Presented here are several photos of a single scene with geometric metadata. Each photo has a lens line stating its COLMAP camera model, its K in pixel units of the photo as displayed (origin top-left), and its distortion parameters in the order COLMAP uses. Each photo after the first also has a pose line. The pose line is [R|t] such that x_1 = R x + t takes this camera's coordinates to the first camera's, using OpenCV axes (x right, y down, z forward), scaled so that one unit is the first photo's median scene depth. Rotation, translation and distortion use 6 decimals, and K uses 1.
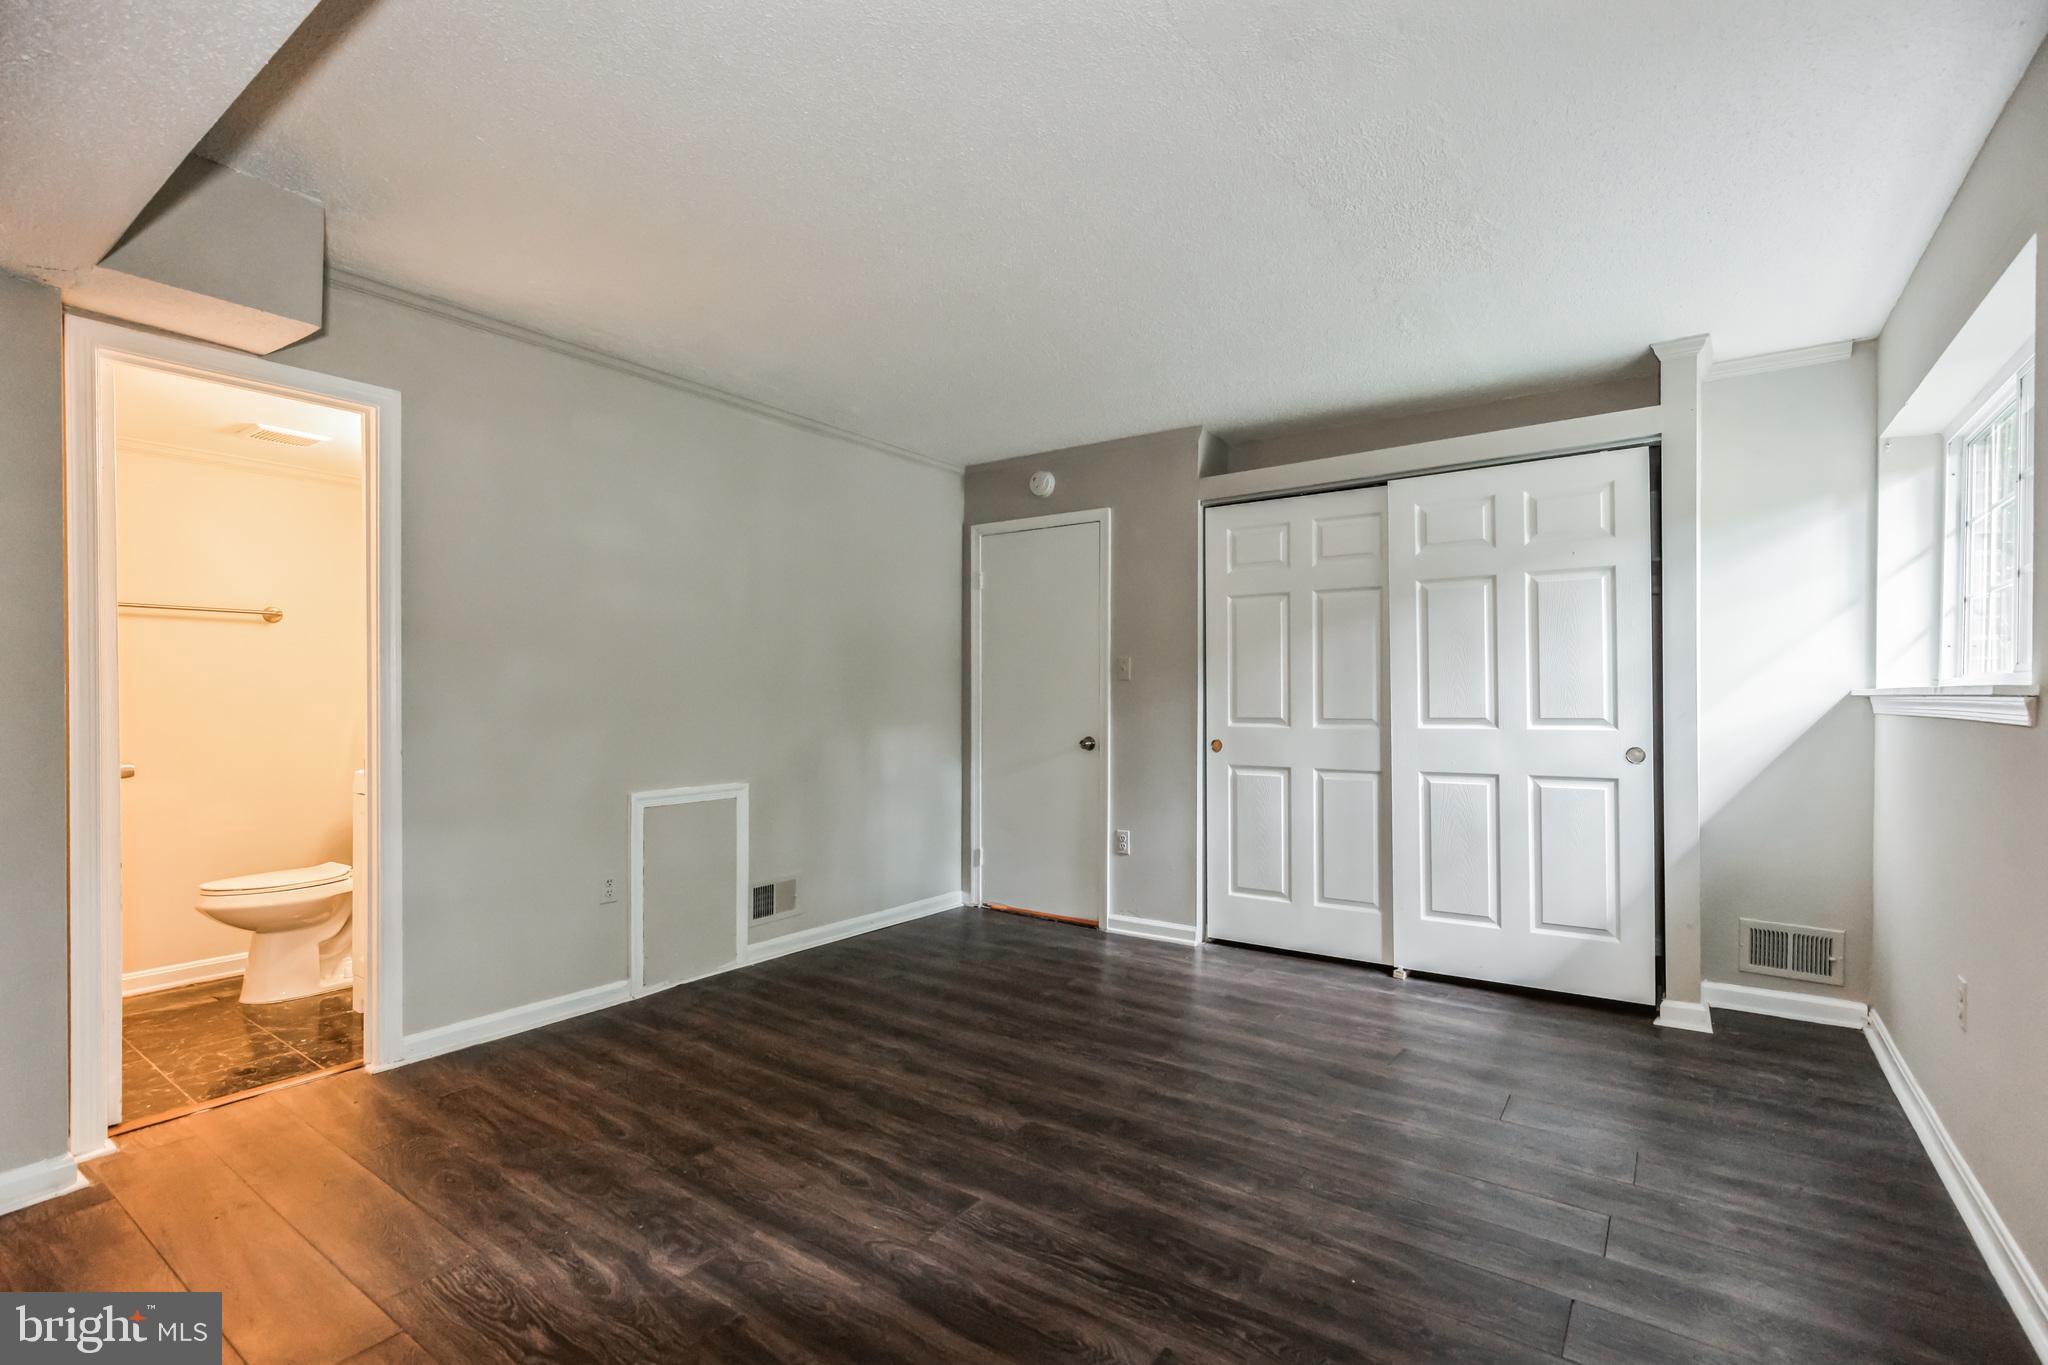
lens RADIAL K [[926.8, 0, 1058.6], [0, 926.8, 694.6], [0, 0, 1]] dist [0.000555, -0.000870]
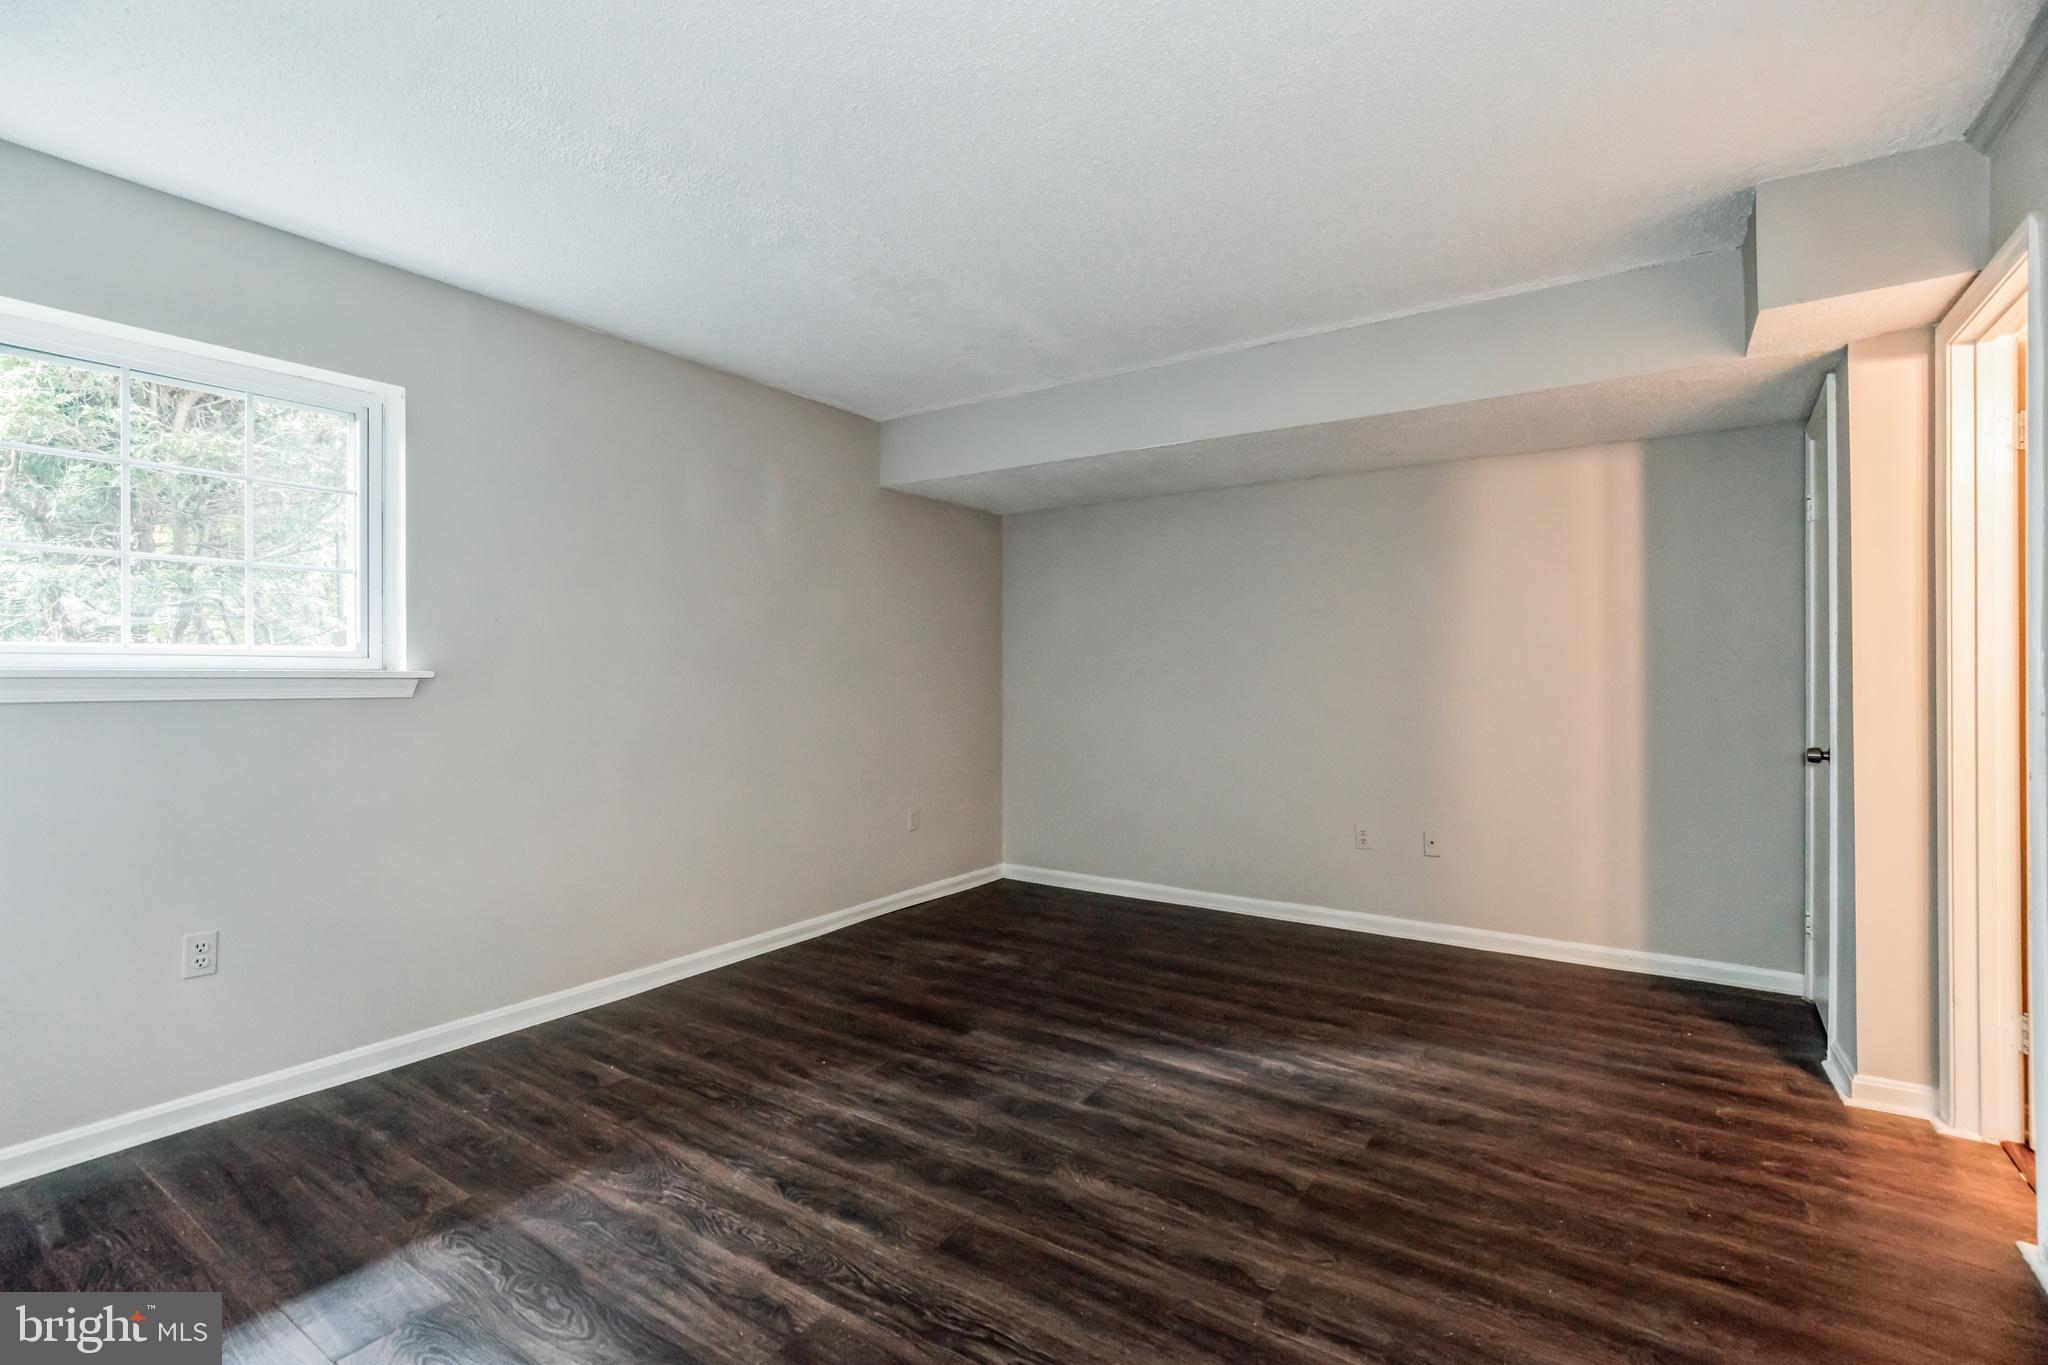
lens RADIAL K [[926.8, 0, 1030.1], [0, 926.8, 668.7], [0, 0, 1]] dist [0.000555, -0.000870]
pose [[-0.999968, -0.003170, 0.007287, -0.016229], [-0.003209, 0.999981, -0.005338, -0.004515], [-0.007270, -0.005361, -0.999959, 1.277718]]
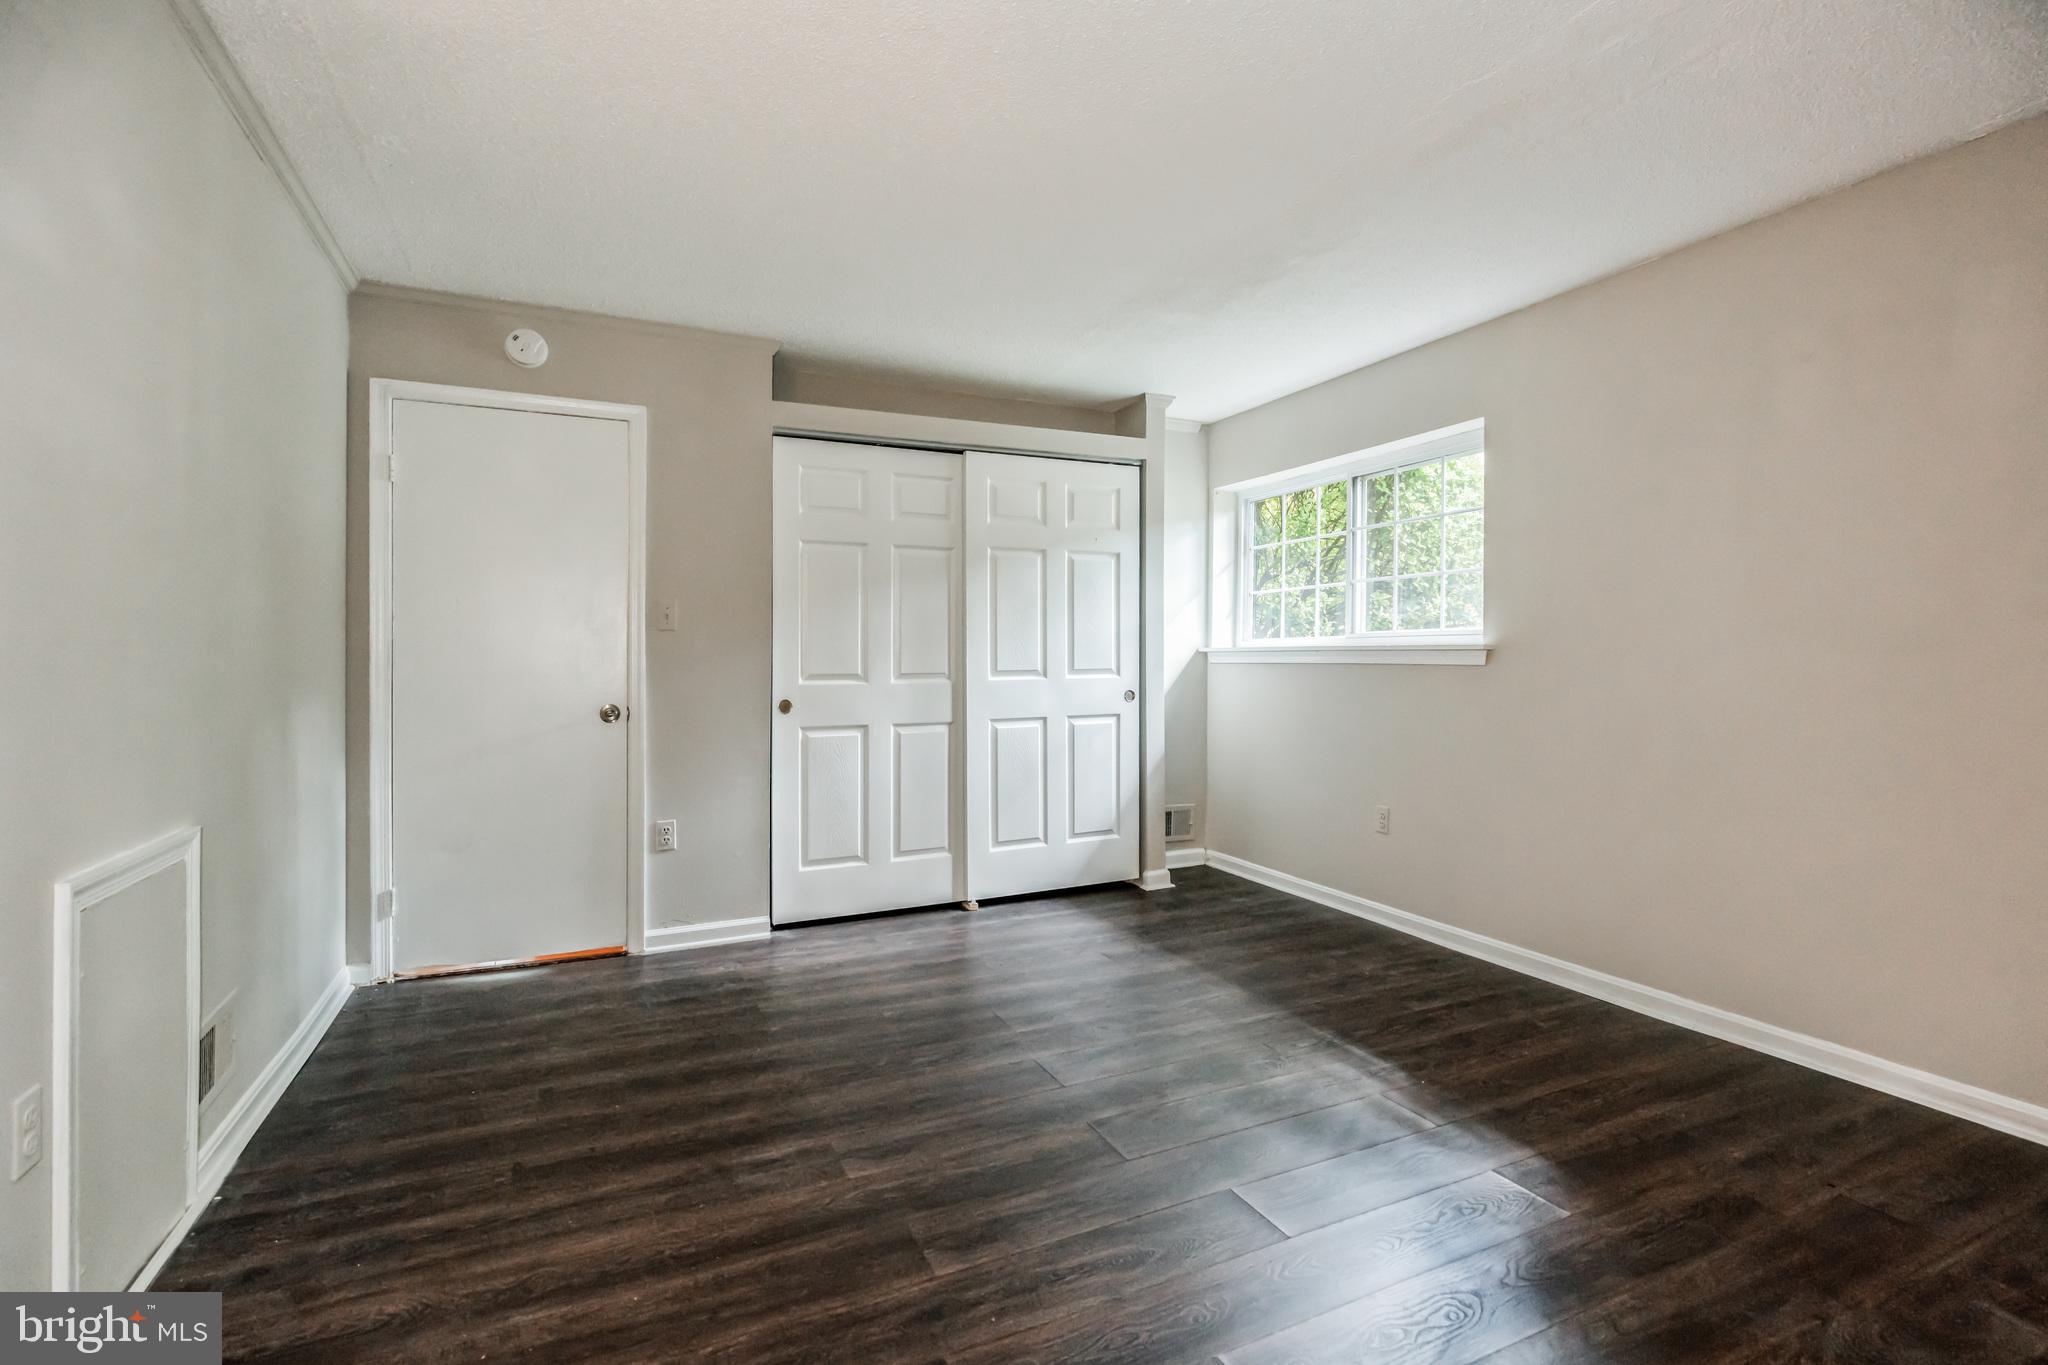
lens RADIAL K [[926.8, 0, 1035.1], [0, 926.8, 669.7], [0, 0, 1]] dist [0.000555, -0.000870]
pose [[0.503909, -0.012078, 0.863672, -0.563894], [0.000493, 0.999906, 0.013696, 0.008833], [-0.863757, -0.006476, 0.503868, 0.410263]]
